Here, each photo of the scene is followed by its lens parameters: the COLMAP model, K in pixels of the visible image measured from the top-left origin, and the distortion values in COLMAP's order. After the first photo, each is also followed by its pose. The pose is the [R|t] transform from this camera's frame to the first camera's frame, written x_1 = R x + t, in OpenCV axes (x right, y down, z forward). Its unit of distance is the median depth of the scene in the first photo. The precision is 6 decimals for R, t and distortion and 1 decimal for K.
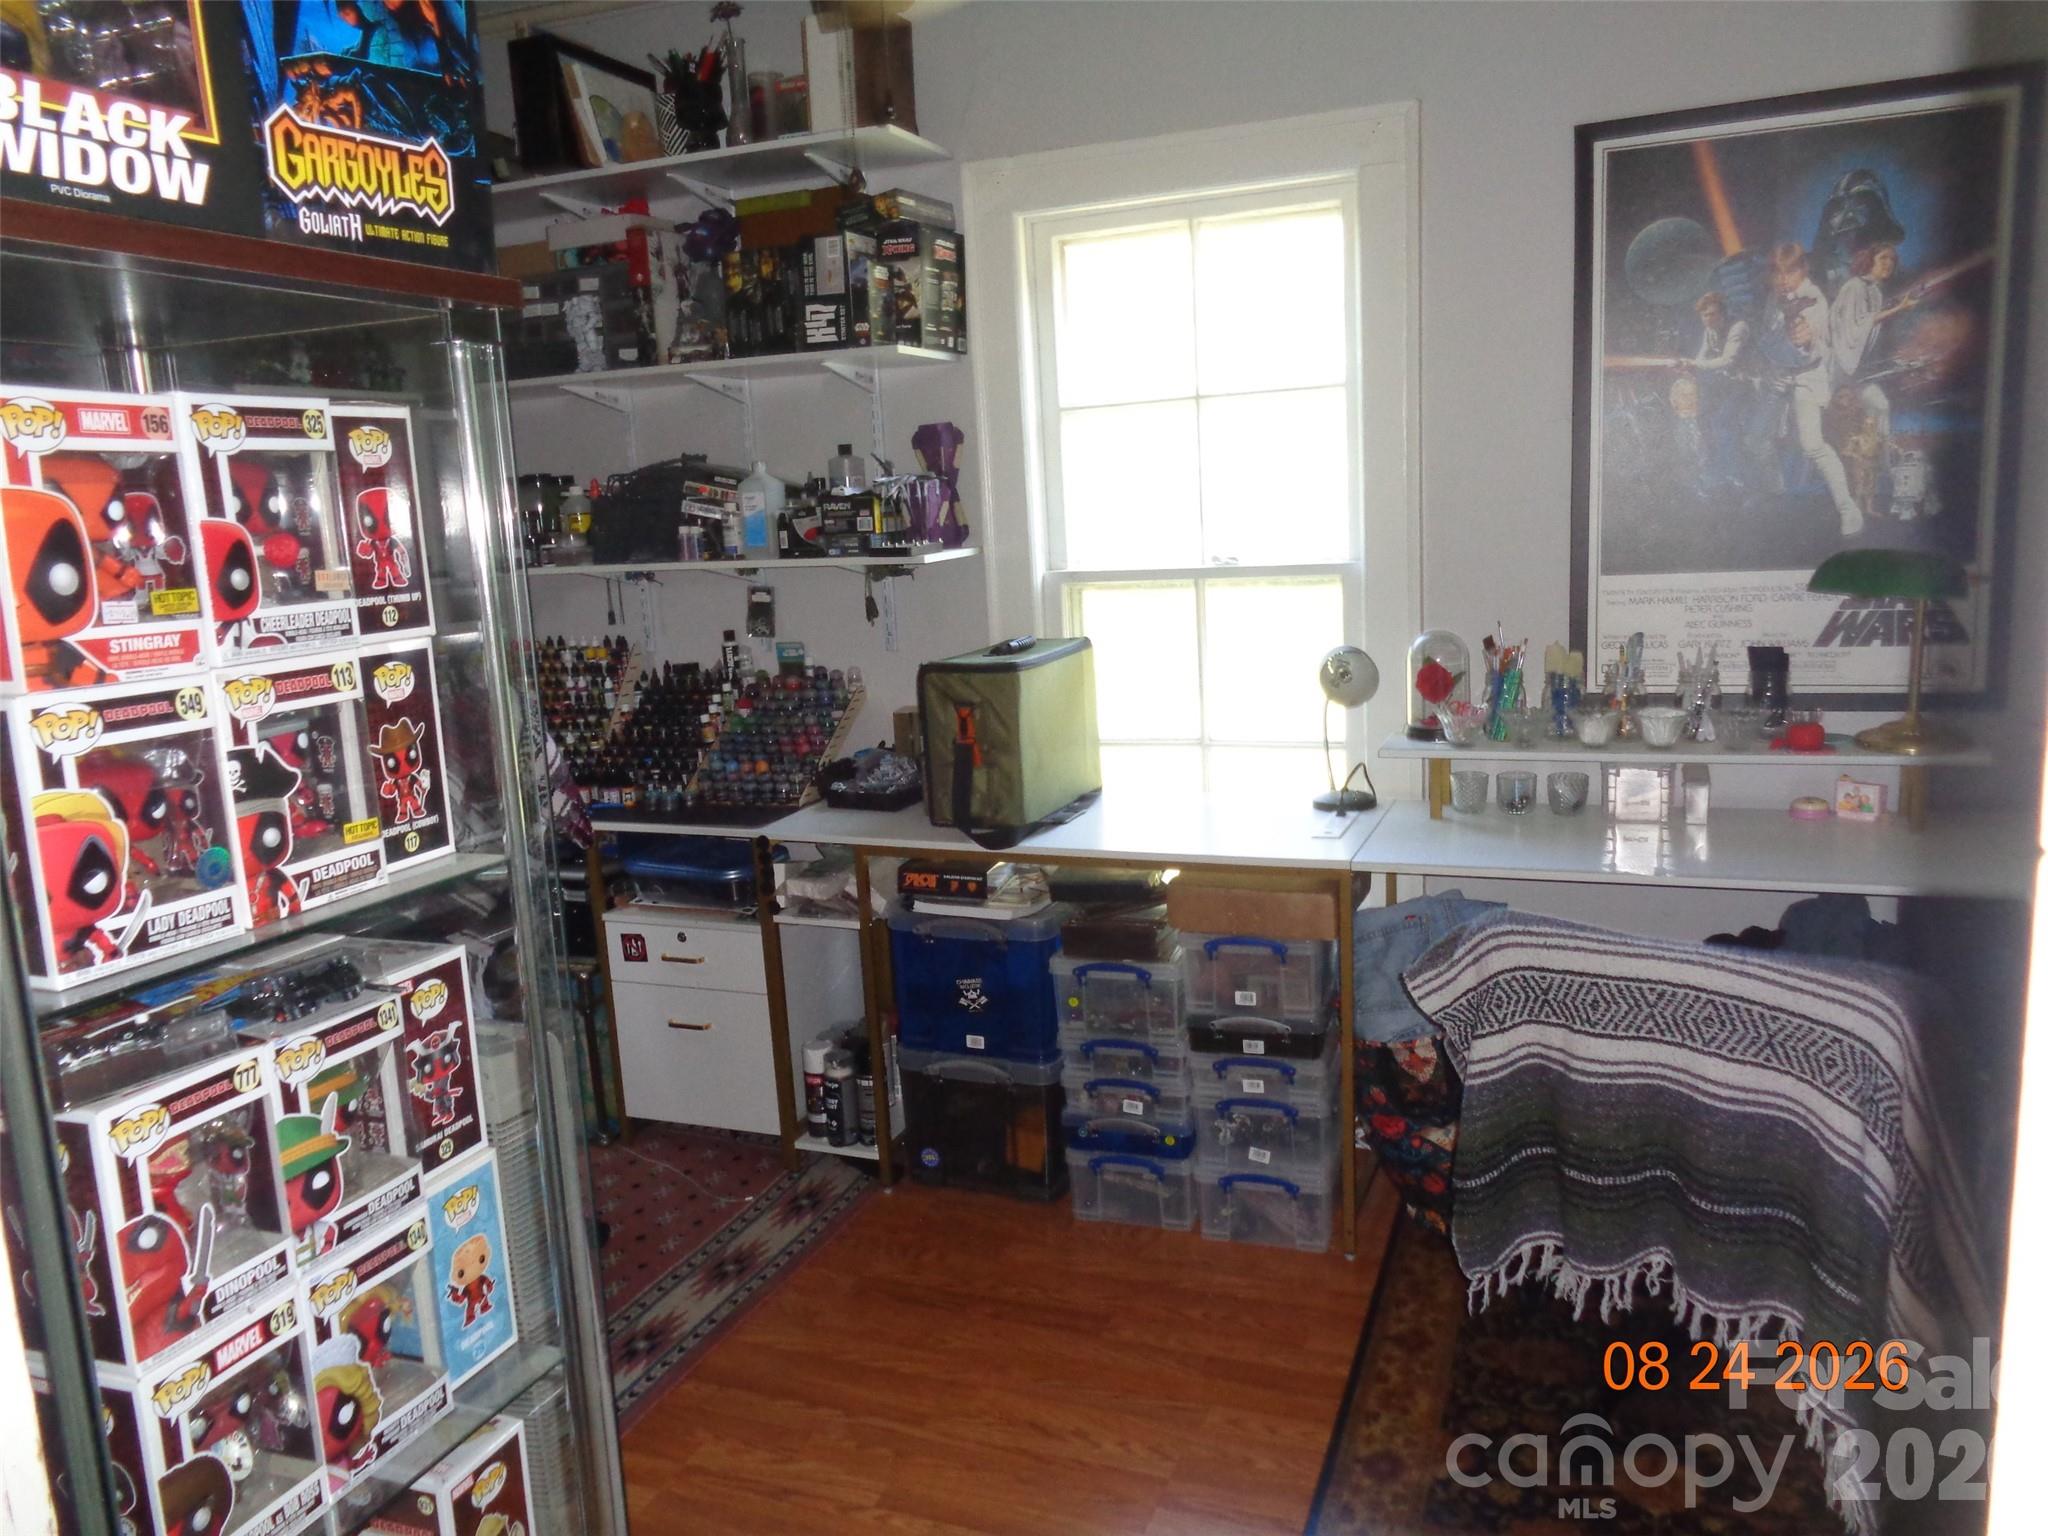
lens RADIAL K [[1539.2, 0, 1020.9], [0, 1539.2, 768.9], [0, 0, 1]] dist [0.005321, 0.004886]
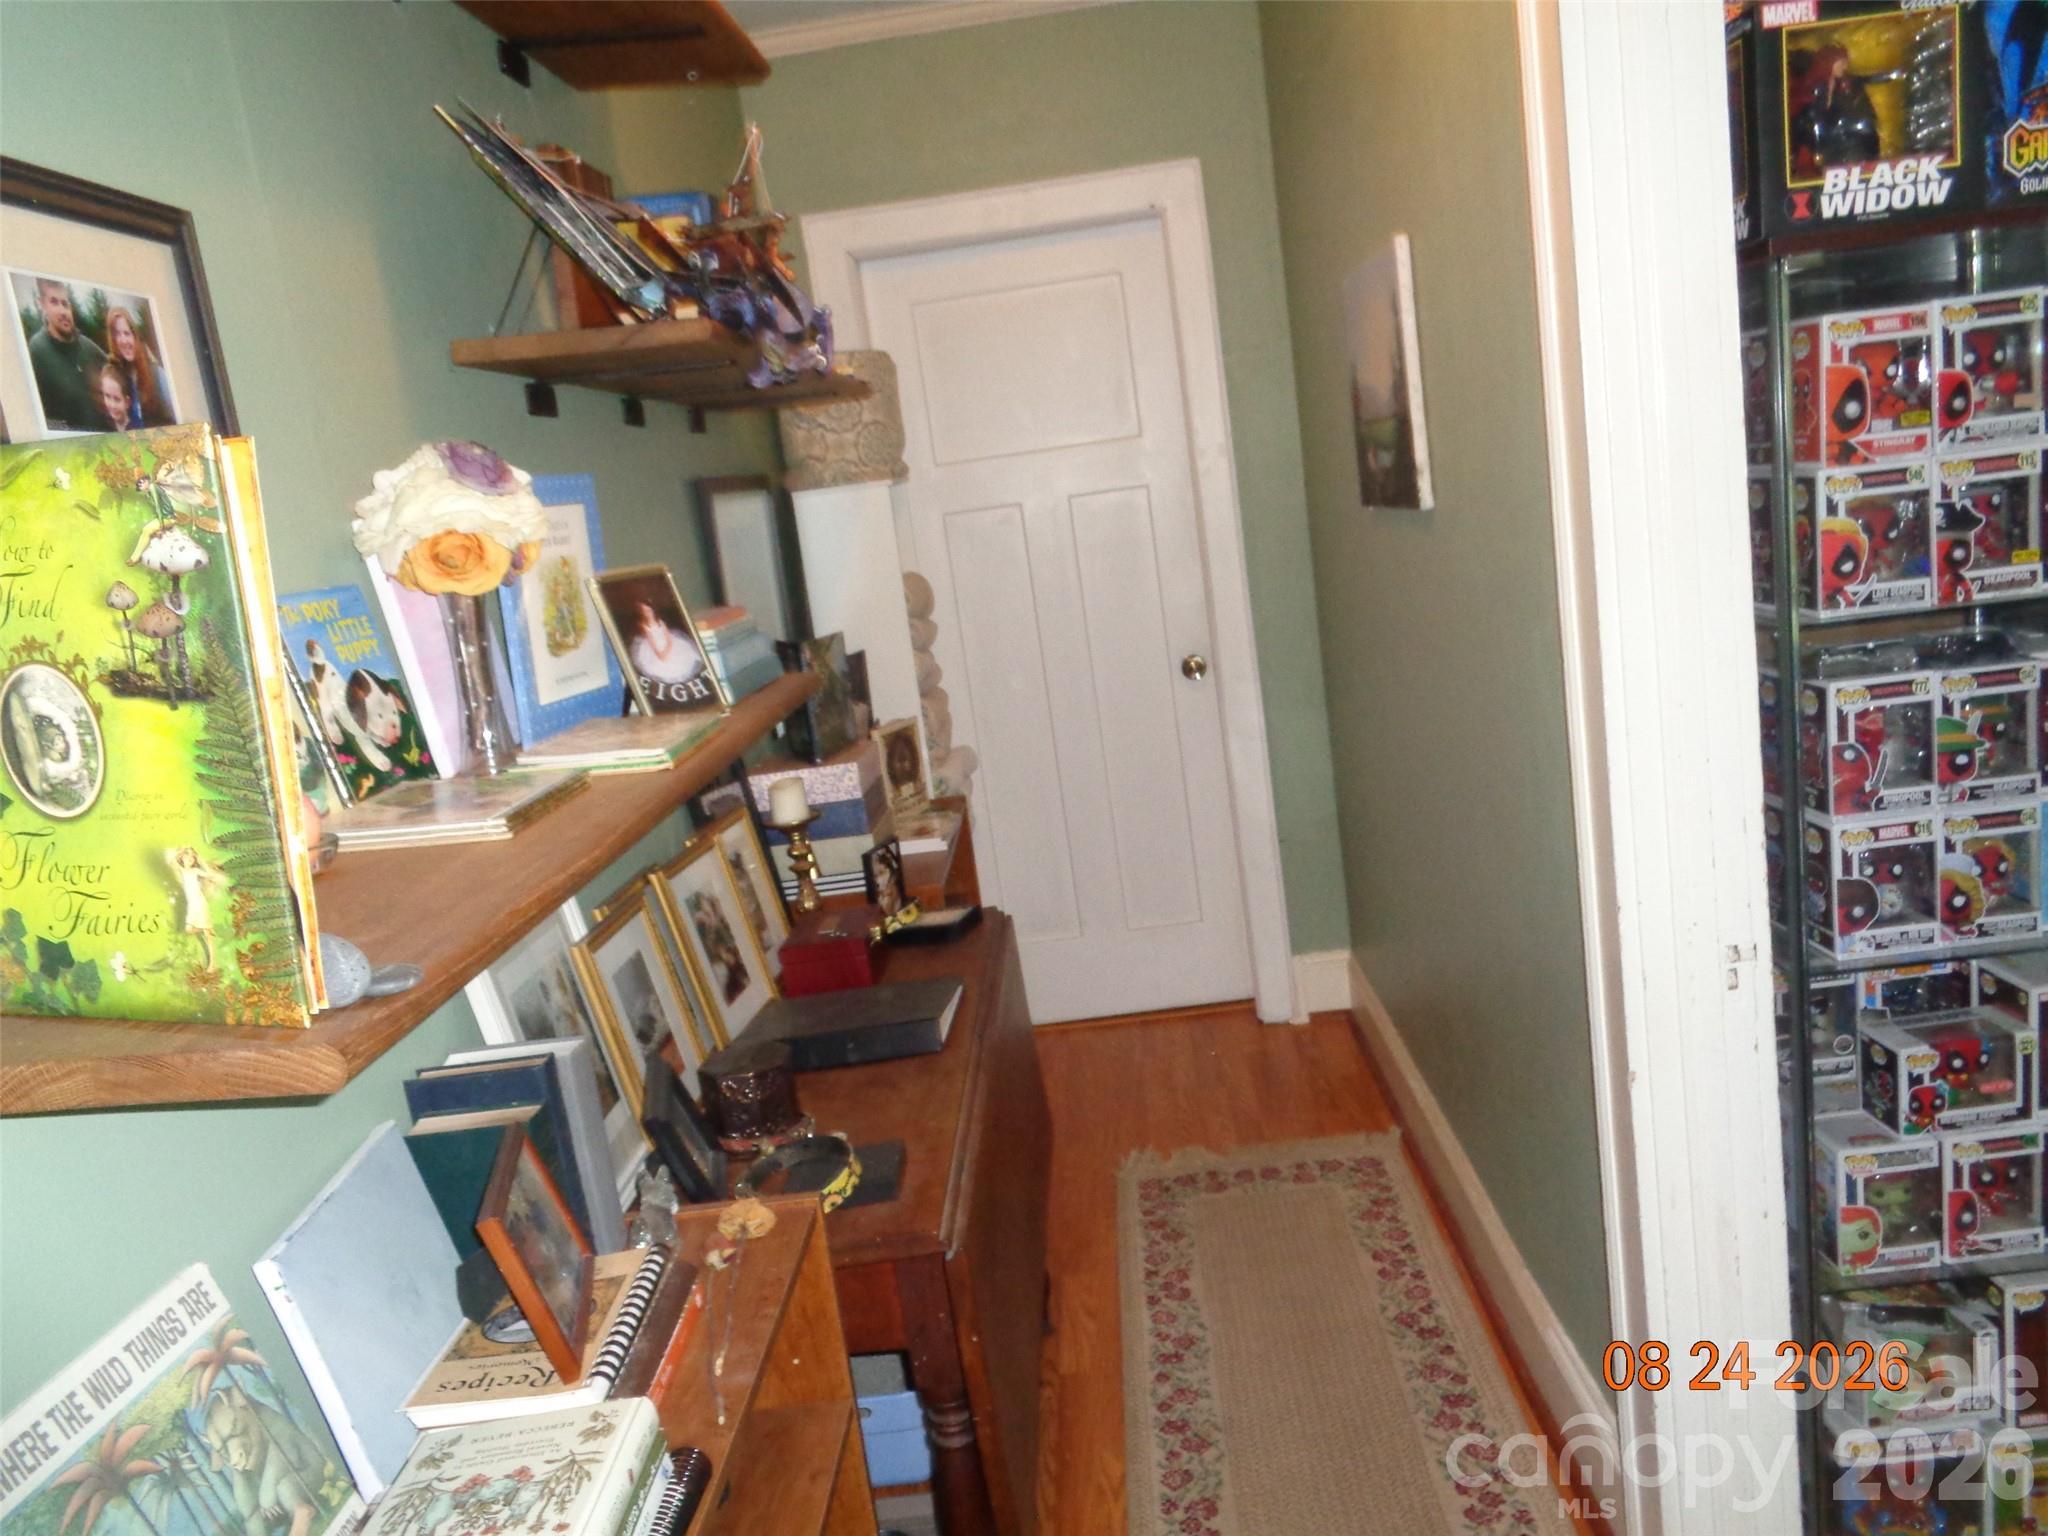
lens RADIAL K [[1539.2, 0, 1026.8], [0, 1539.2, 768.1], [0, 0, 1]] dist [0.005321, 0.004886]
pose [[0.359134, 0.180964, -0.915573, 0.818990], [-0.058670, 0.983459, 0.171368, 0.047797], [0.931440, -0.007827, 0.363811, -0.650336]]
